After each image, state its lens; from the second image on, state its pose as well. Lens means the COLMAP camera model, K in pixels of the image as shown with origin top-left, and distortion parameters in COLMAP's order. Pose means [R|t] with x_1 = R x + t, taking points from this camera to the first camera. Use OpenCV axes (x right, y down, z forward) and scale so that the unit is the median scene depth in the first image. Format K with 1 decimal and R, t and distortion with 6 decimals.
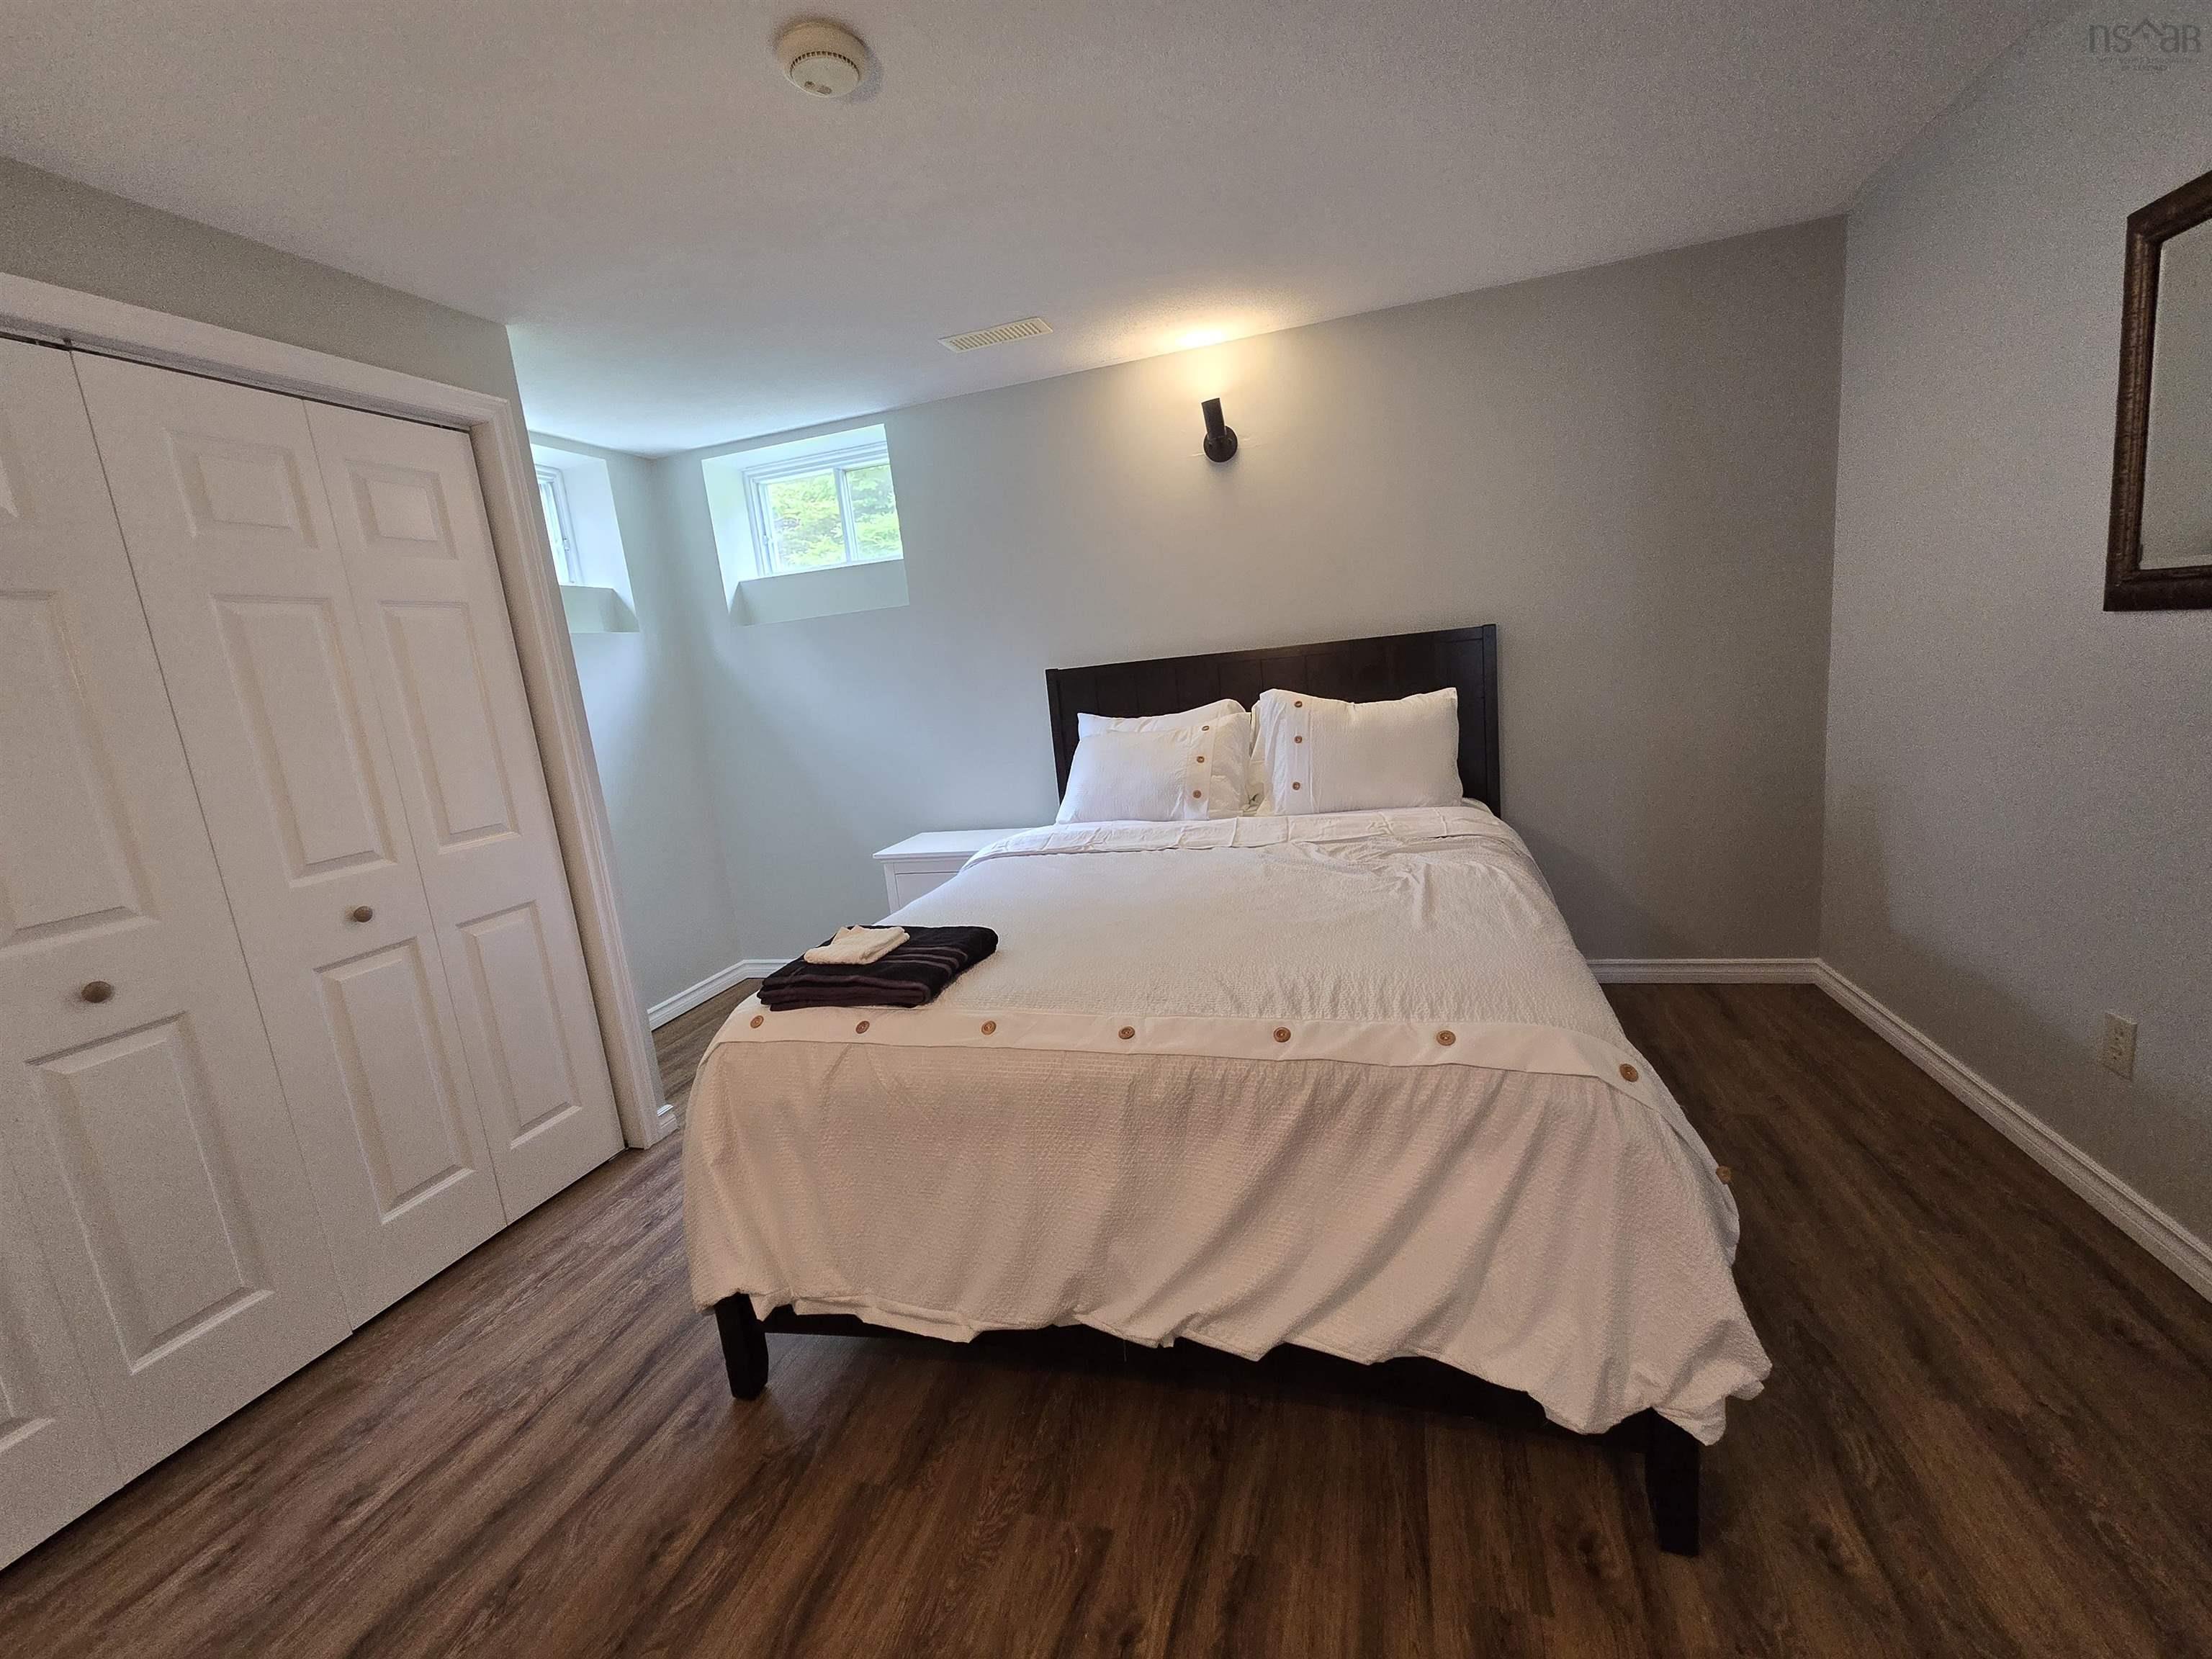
lens RADIAL K [[909.8, 0, 1106.0], [0, 909.8, 829.5], [0, 0, 1]] dist [-0.002838, -0.000560]
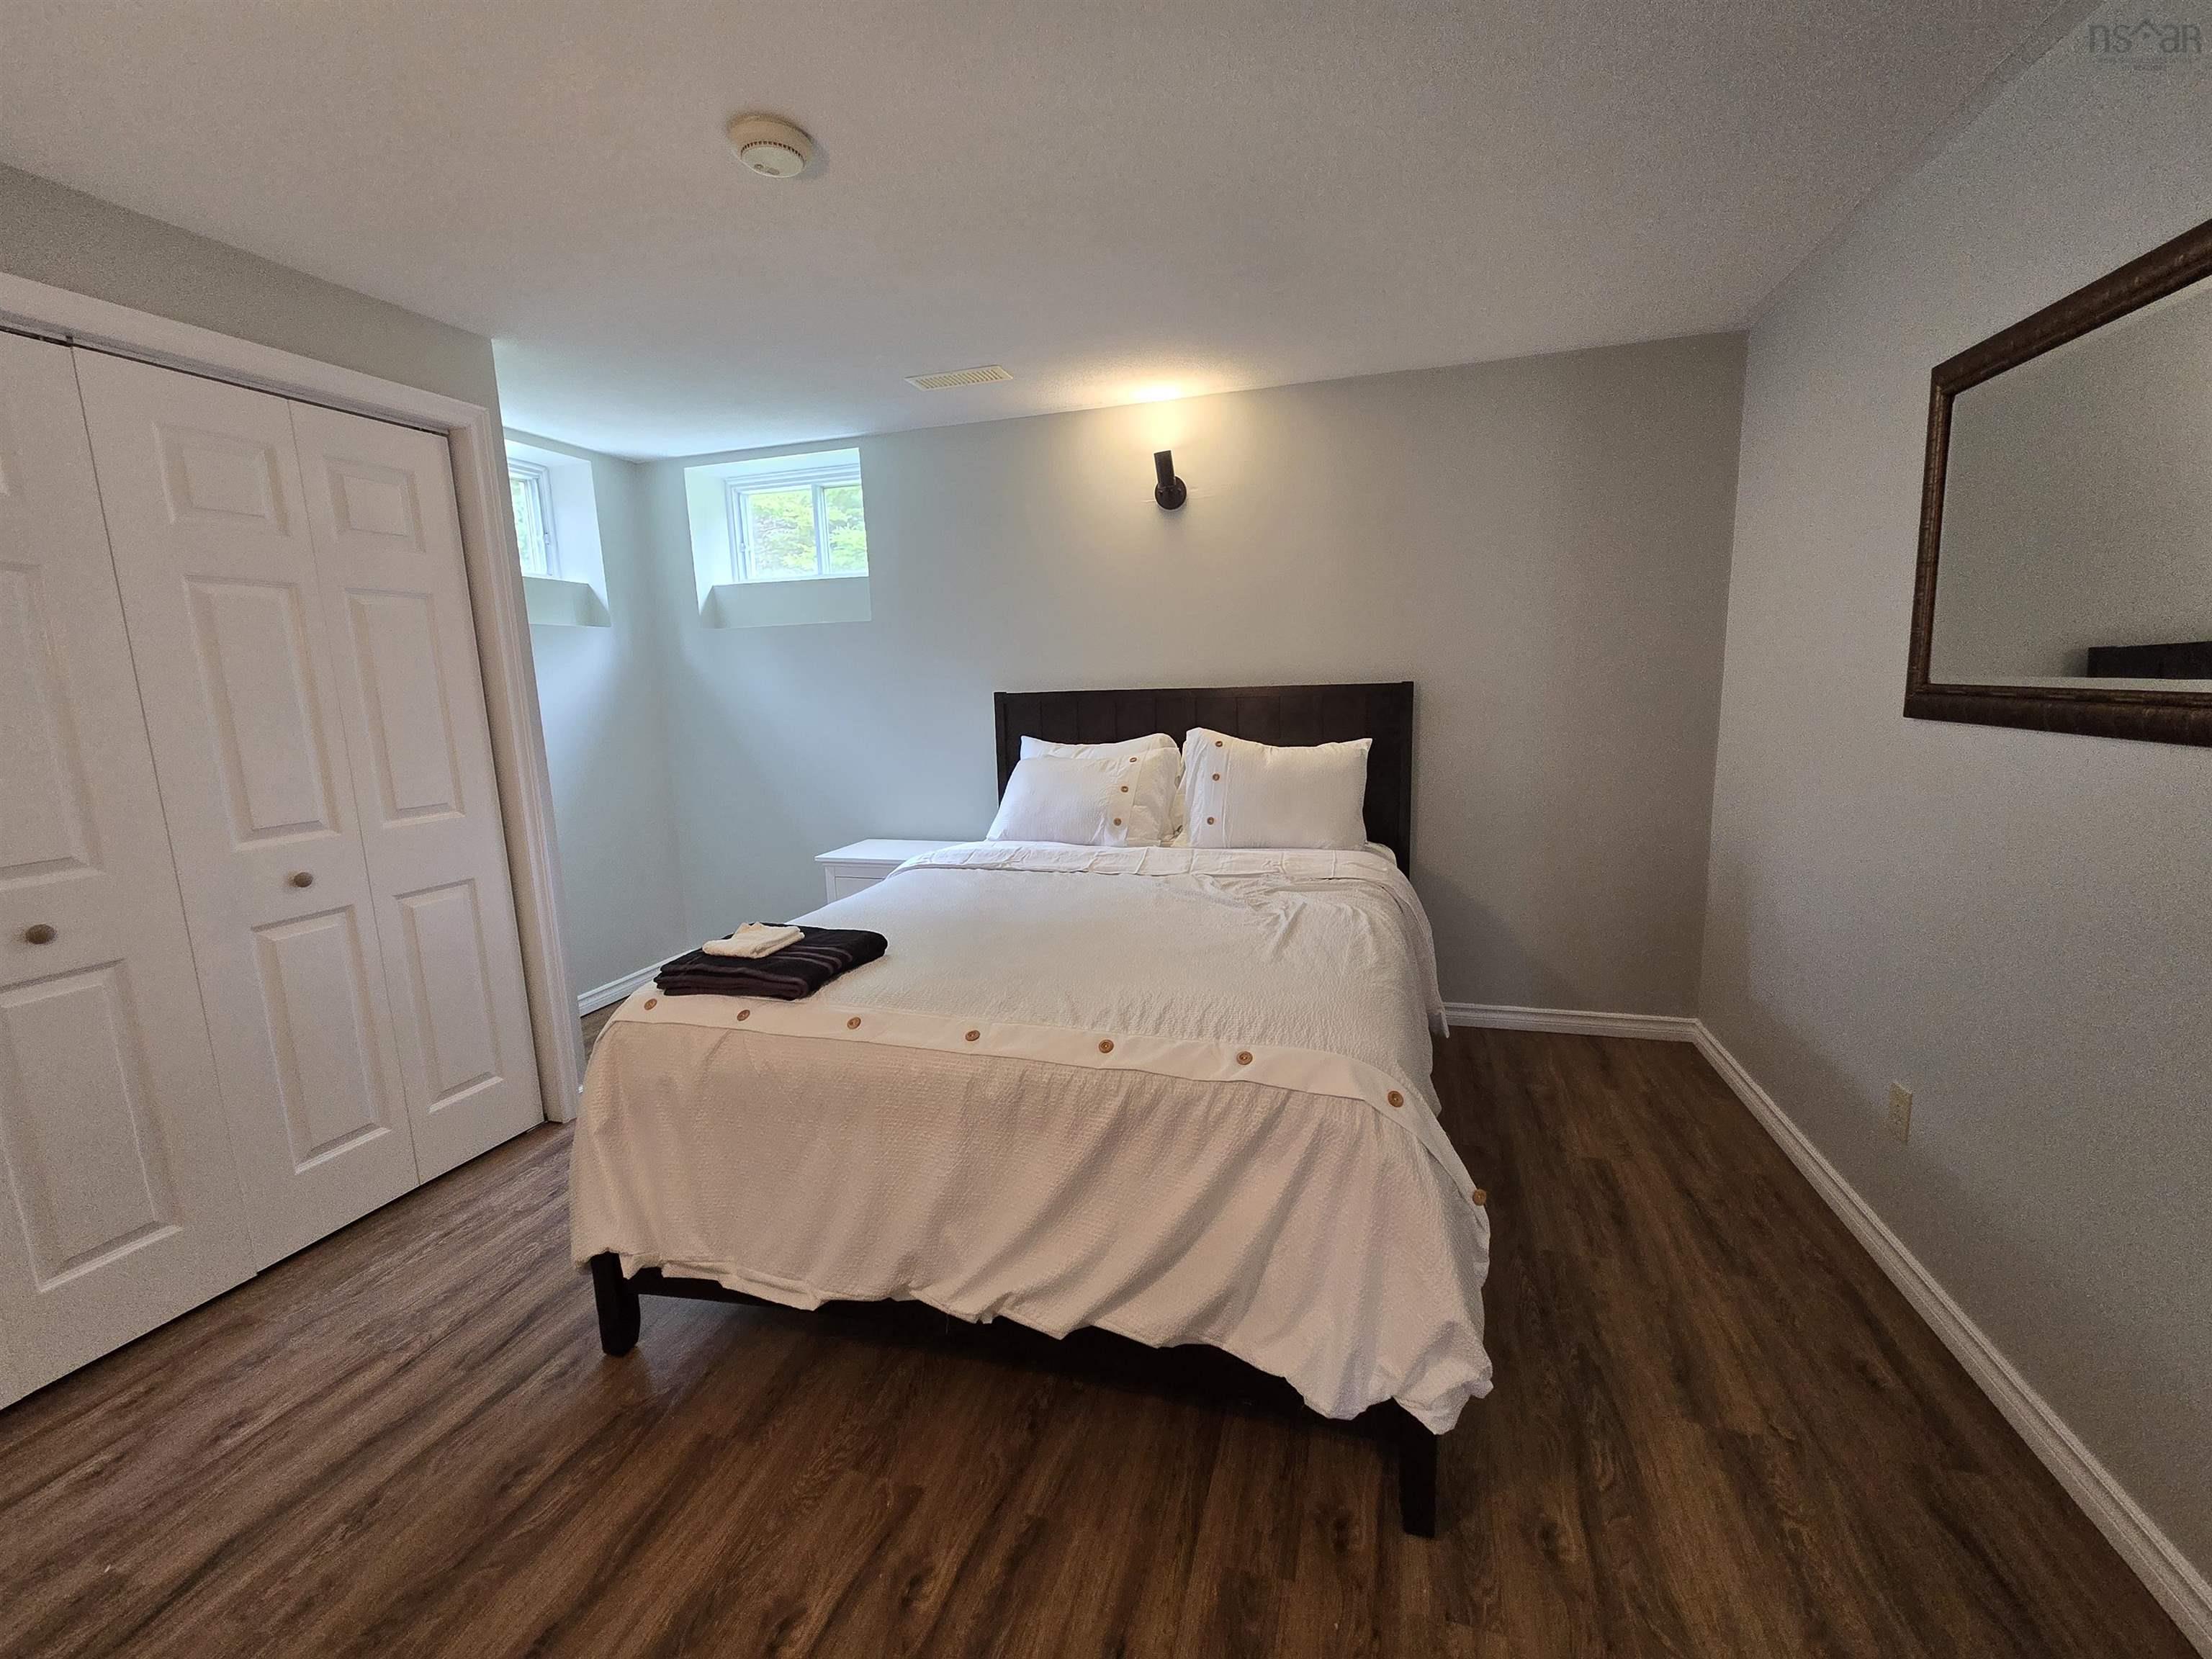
lens RADIAL K [[909.8, 0, 1106.0], [0, 909.8, 829.5], [0, 0, 1]] dist [-0.002838, -0.000560]
pose [[0.997420, 0.070986, 0.010735, 0.138703], [-0.070759, 0.997289, -0.020198, -0.014098], [-0.012139, 0.019386, 0.999738, -0.101707]]
